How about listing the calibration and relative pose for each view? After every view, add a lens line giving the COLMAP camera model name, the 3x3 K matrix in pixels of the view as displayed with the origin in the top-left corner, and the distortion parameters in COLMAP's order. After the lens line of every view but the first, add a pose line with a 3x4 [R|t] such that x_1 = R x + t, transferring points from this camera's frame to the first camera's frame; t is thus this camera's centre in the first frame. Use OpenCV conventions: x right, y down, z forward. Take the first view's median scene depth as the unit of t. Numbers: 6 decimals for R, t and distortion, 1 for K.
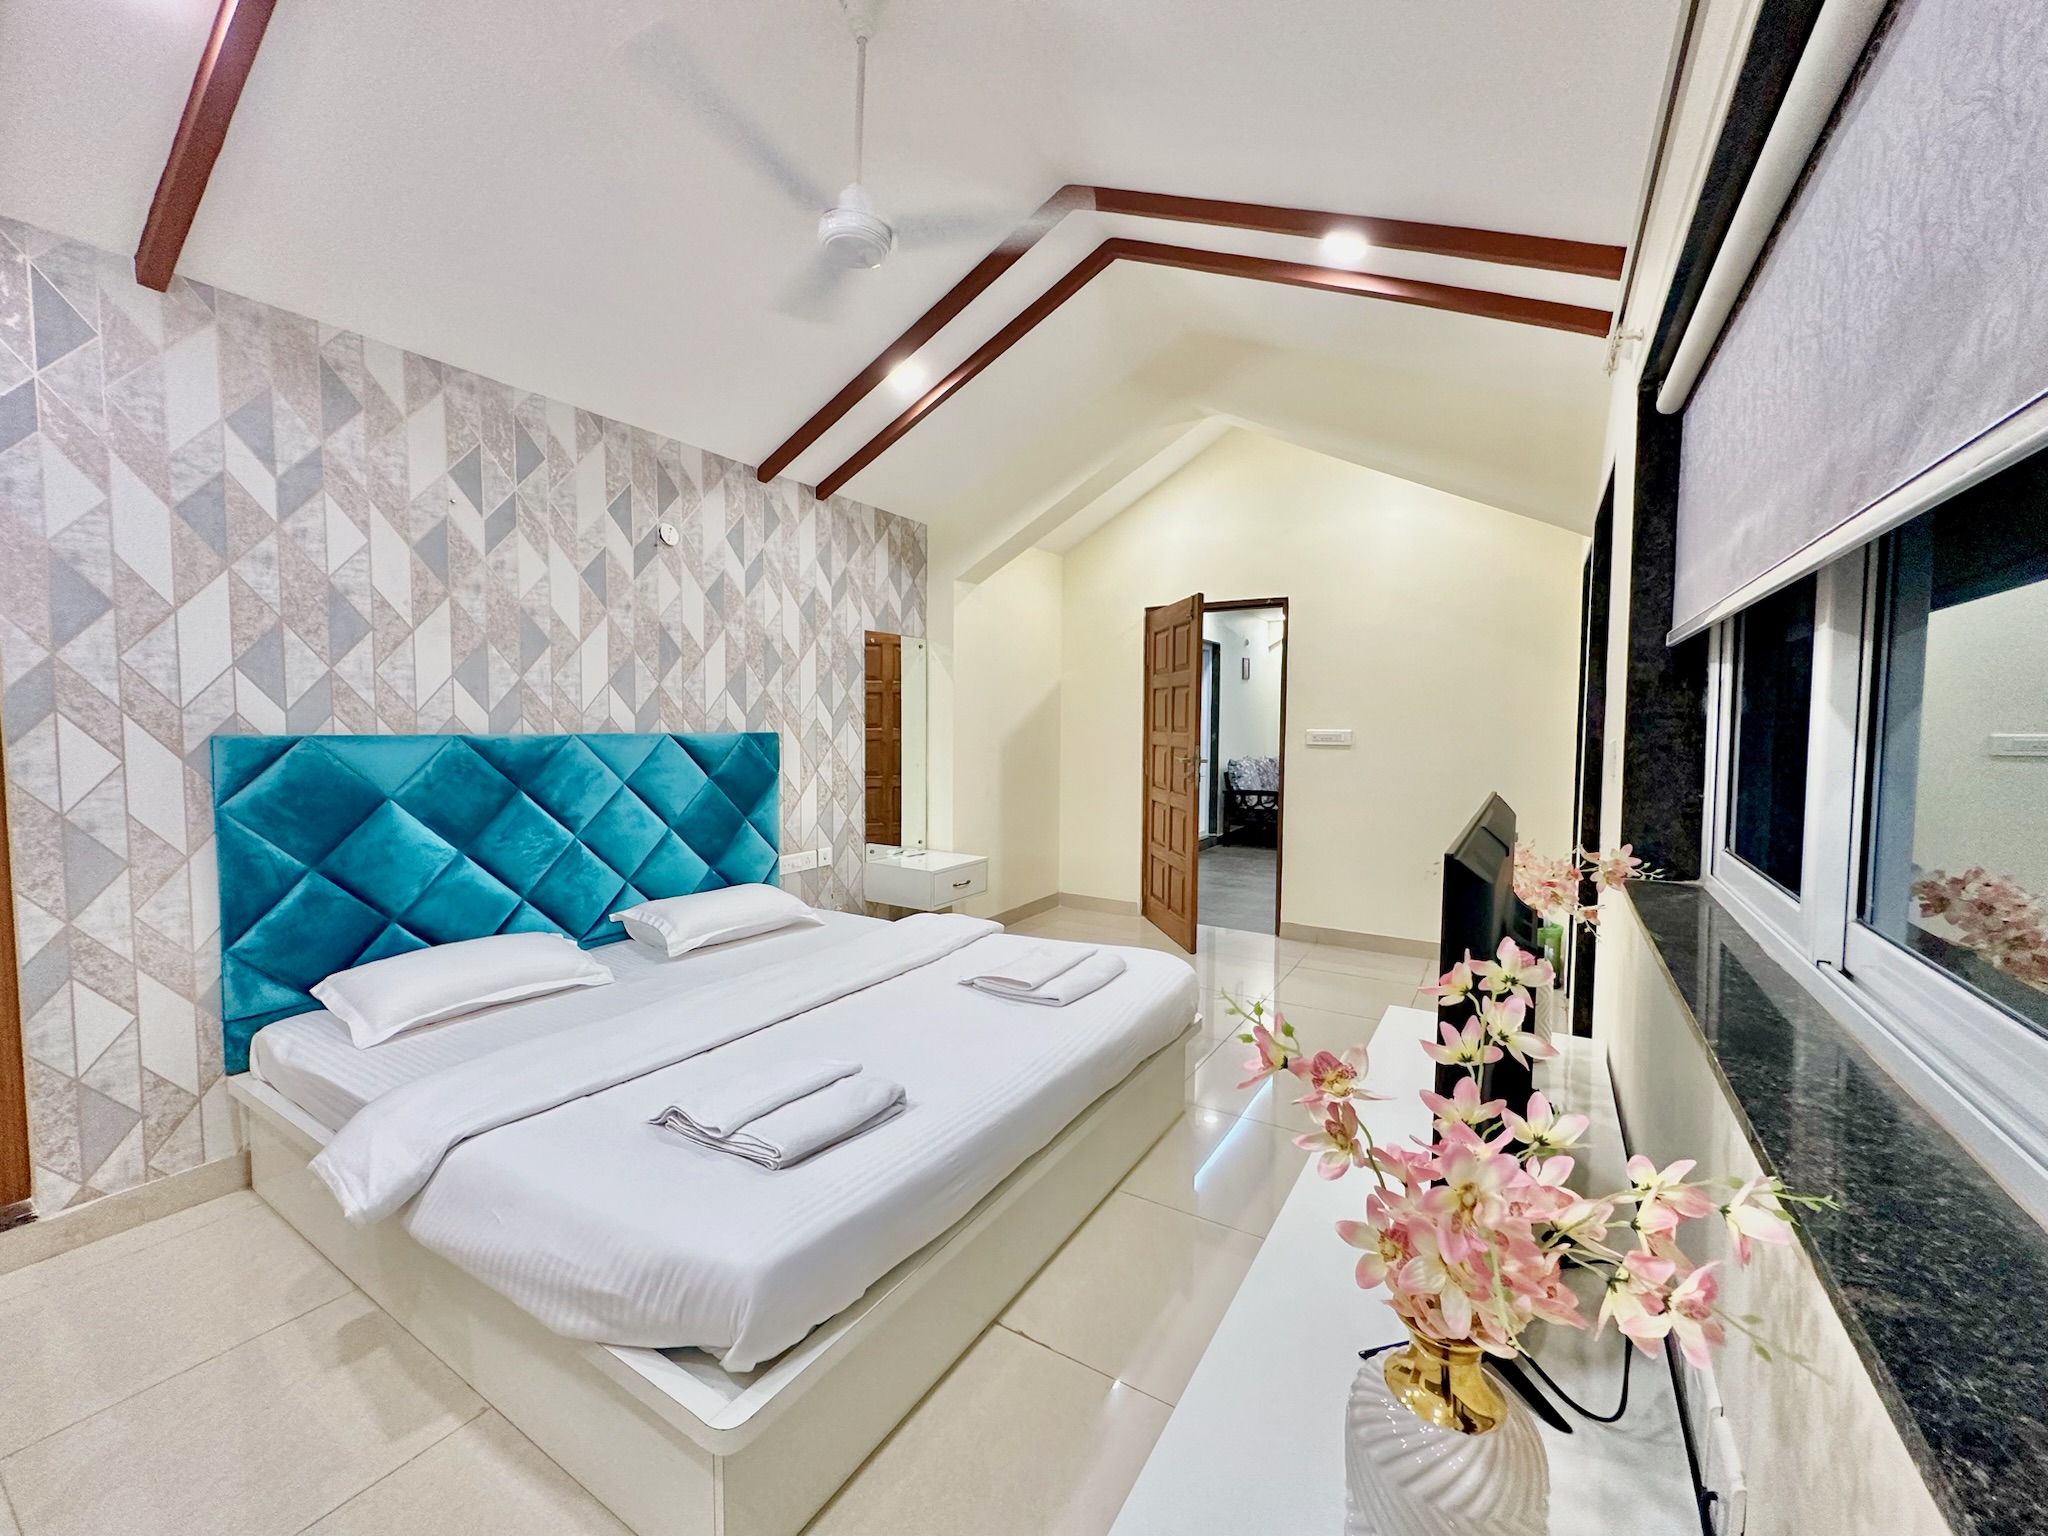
lens RADIAL K [[810.8, 0, 1032.8], [0, 810.8, 772.9], [0, 0, 1]] dist [-0.001107, 0.000289]
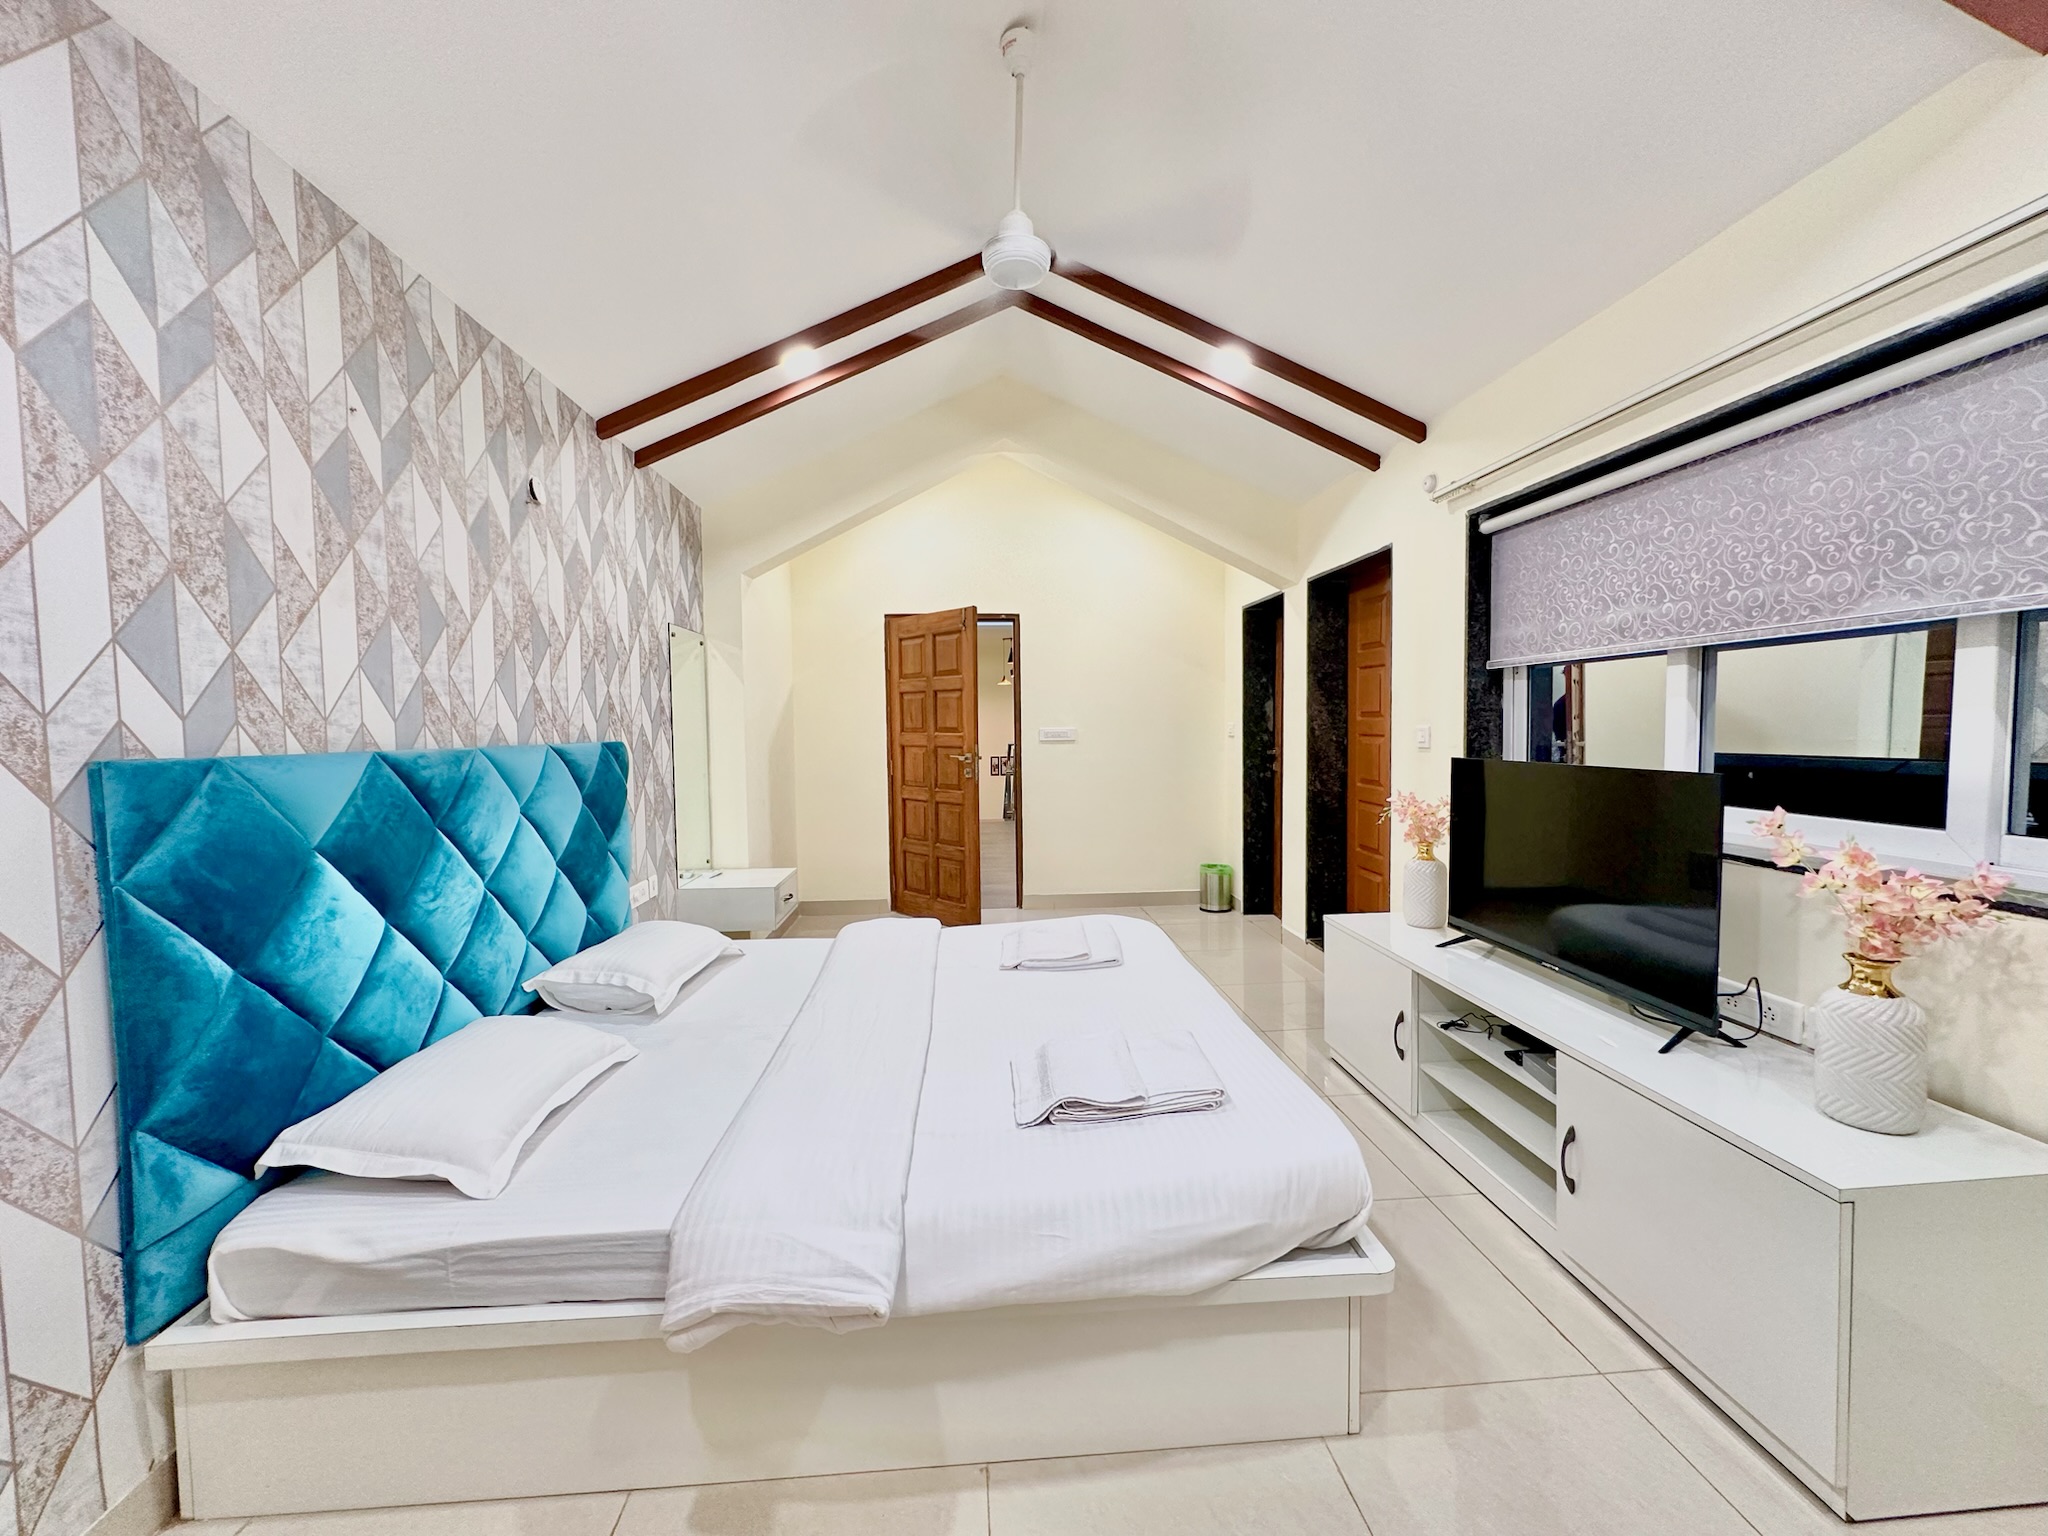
lens RADIAL K [[810.8, 0, 1017.0], [0, 810.8, 774.4], [0, 0, 1]] dist [-0.001107, 0.000289]
pose [[0.811051, -0.052918, 0.582576, -0.732896], [0.055573, 0.998366, 0.013320, -0.007587], [-0.582329, 0.021572, 0.812667, 0.137434]]
